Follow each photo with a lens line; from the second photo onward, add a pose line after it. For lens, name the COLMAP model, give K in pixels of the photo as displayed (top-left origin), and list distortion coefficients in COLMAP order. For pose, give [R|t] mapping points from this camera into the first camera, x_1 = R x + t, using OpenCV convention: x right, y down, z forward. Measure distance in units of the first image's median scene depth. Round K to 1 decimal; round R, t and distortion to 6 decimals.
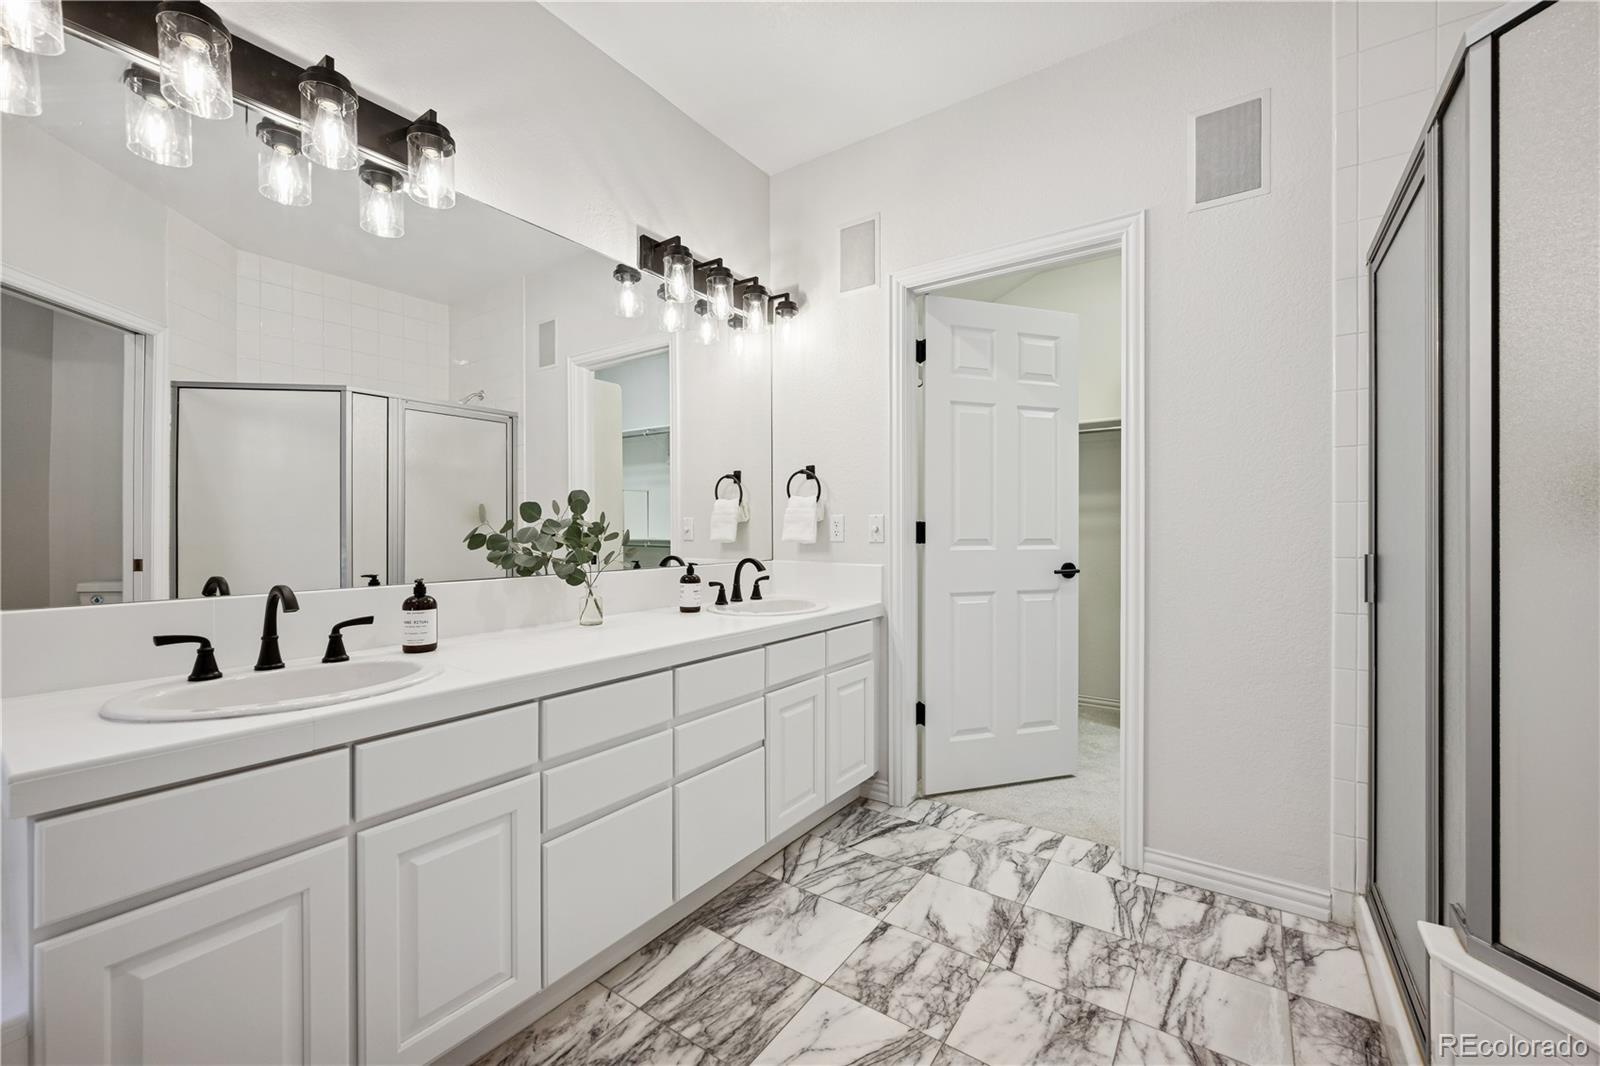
lens RADIAL K [[638.7, 0, 798.6], [0, 638.7, 532.3], [0, 0, 1]] dist [-0.003746, -0.000218]
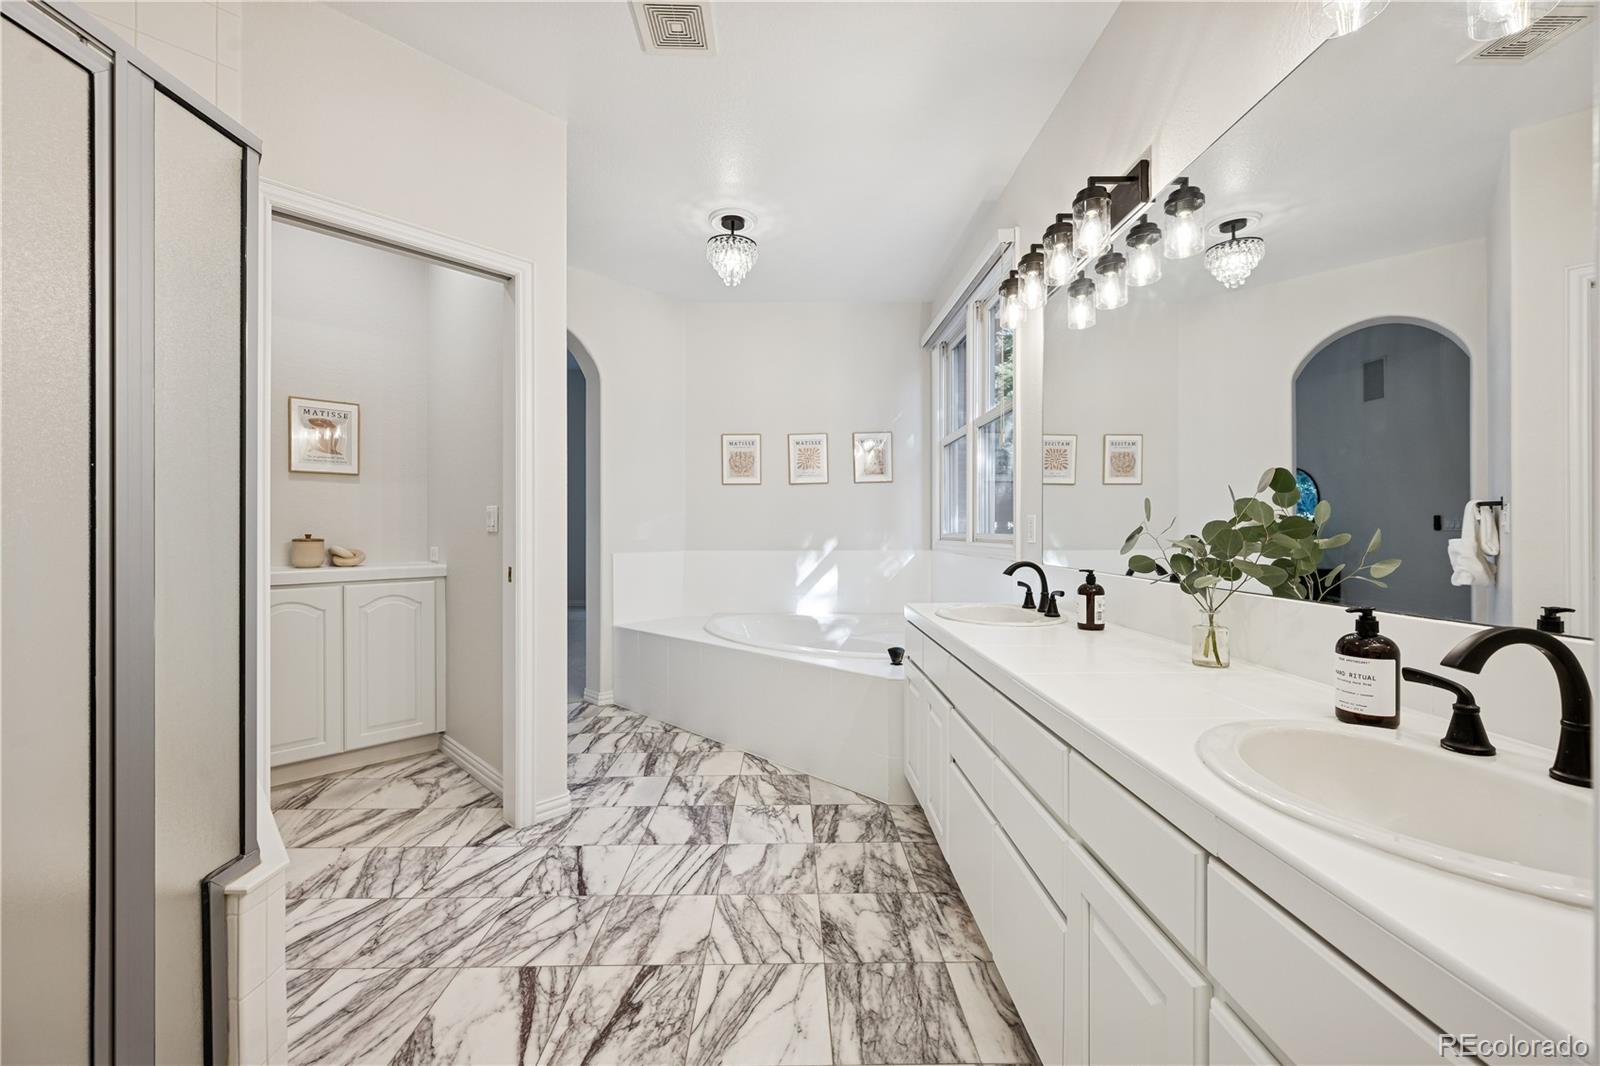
lens RADIAL K [[638.7, 0, 791.1], [0, 638.7, 531.6], [0, 0, 1]] dist [-0.003746, -0.000218]
pose [[-0.820304, 0.002727, -0.571921, 0.392345], [-0.002899, 0.999956, 0.008927, -0.006477], [0.571920, 0.008981, -0.820260, 1.145652]]
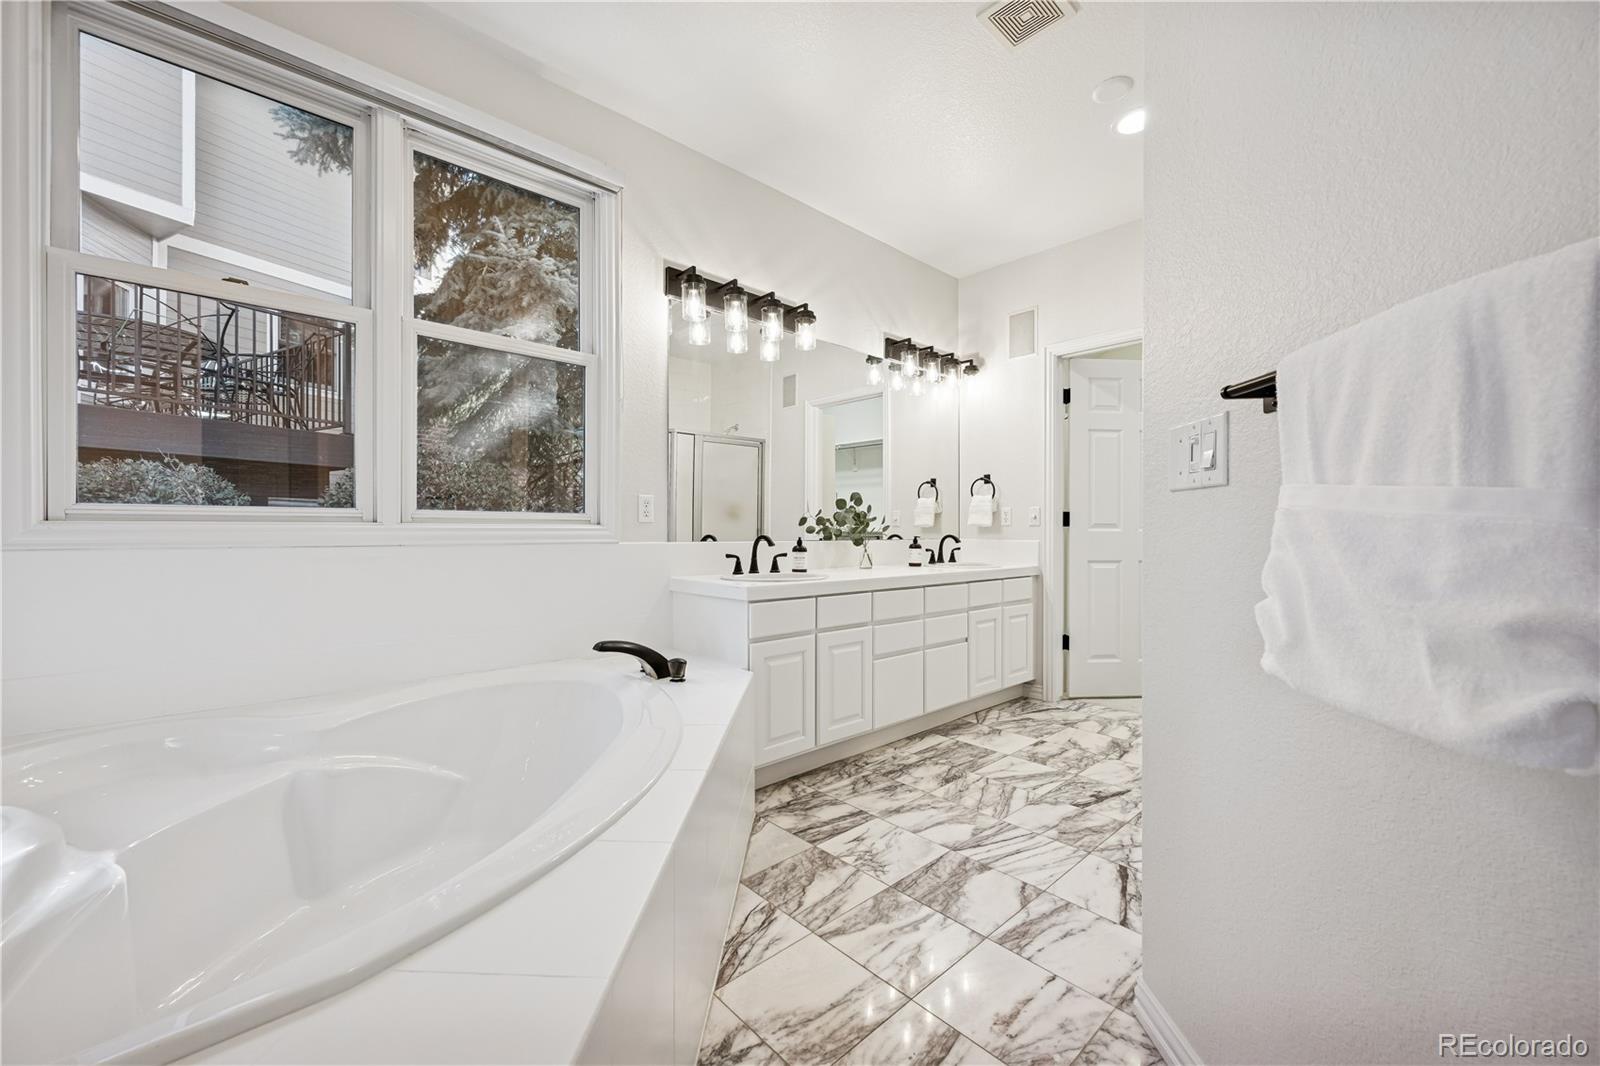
lens RADIAL K [[638.7, 0, 796.3], [0, 638.7, 534.4], [0, 0, 1]] dist [-0.003746, -0.000218]
pose [[0.976991, 0.003130, -0.213259, -0.119705], [-0.003485, 0.999993, -0.001291, 0.046504], [0.213254, 0.002005, 0.976995, -0.663056]]
